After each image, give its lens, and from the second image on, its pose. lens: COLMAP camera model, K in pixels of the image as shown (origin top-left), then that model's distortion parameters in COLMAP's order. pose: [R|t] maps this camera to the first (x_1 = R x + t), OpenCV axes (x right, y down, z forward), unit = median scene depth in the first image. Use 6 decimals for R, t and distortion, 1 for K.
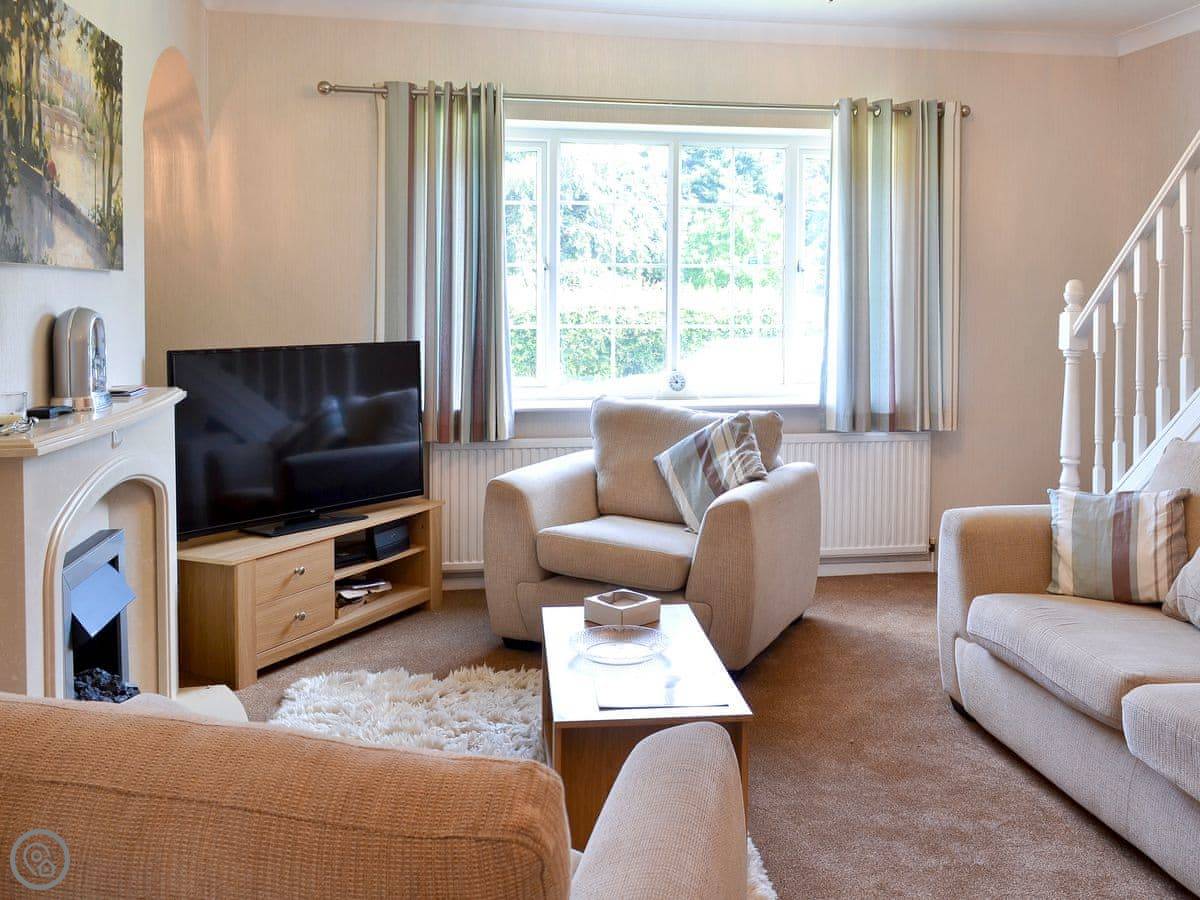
lens RADIAL K [[1117.4, 0, 600.0], [0, 1117.4, 450.0], [0, 0, 1]] dist [0.004750, 0.003898]
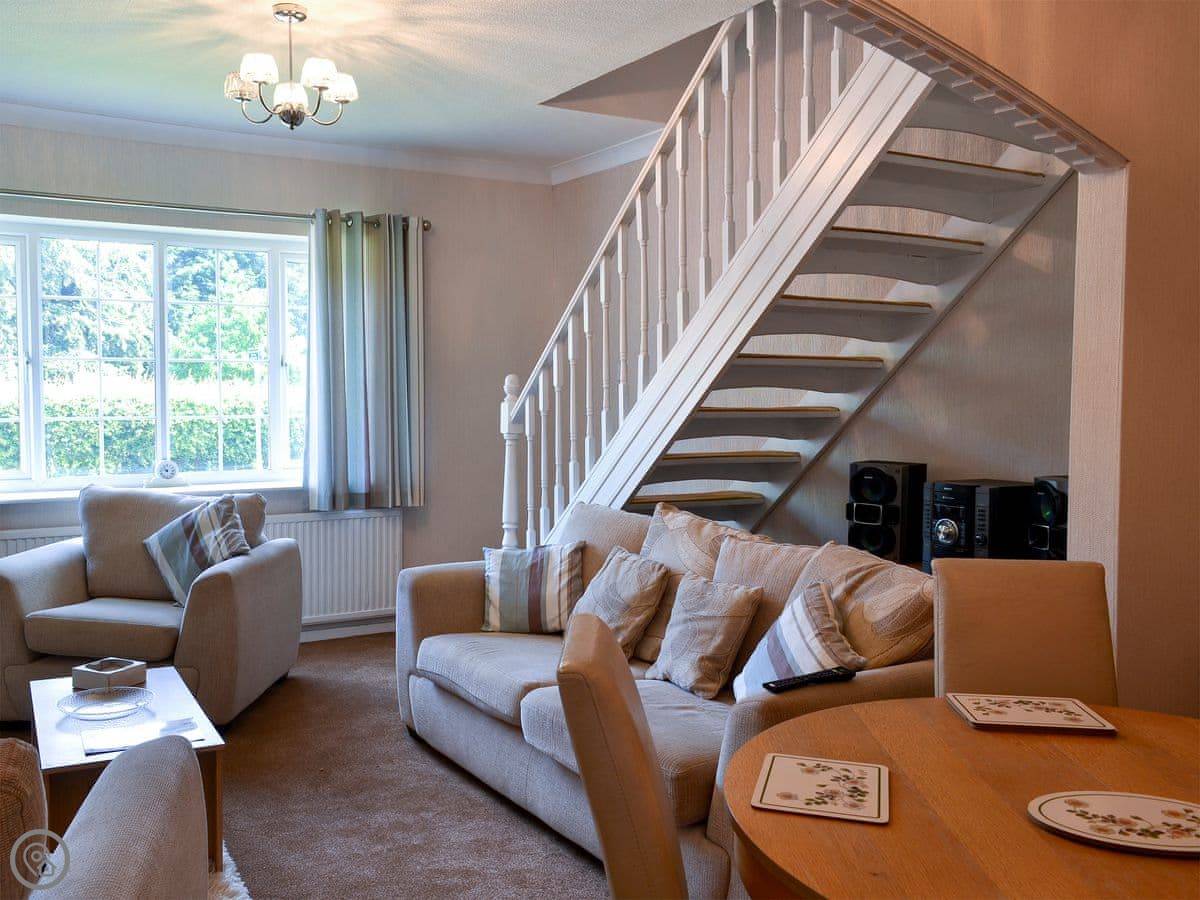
lens RADIAL K [[1161.8, 0, 518.1], [0, 1161.8, 486.6], [0, 0, 1]] dist [0.011172, 0.004727]
pose [[0.941726, -0.031040, 0.334945, 0.016400], [0.048400, 0.997876, -0.043606, 0.022411], [-0.332880, 0.057277, 0.941228, -0.169482]]
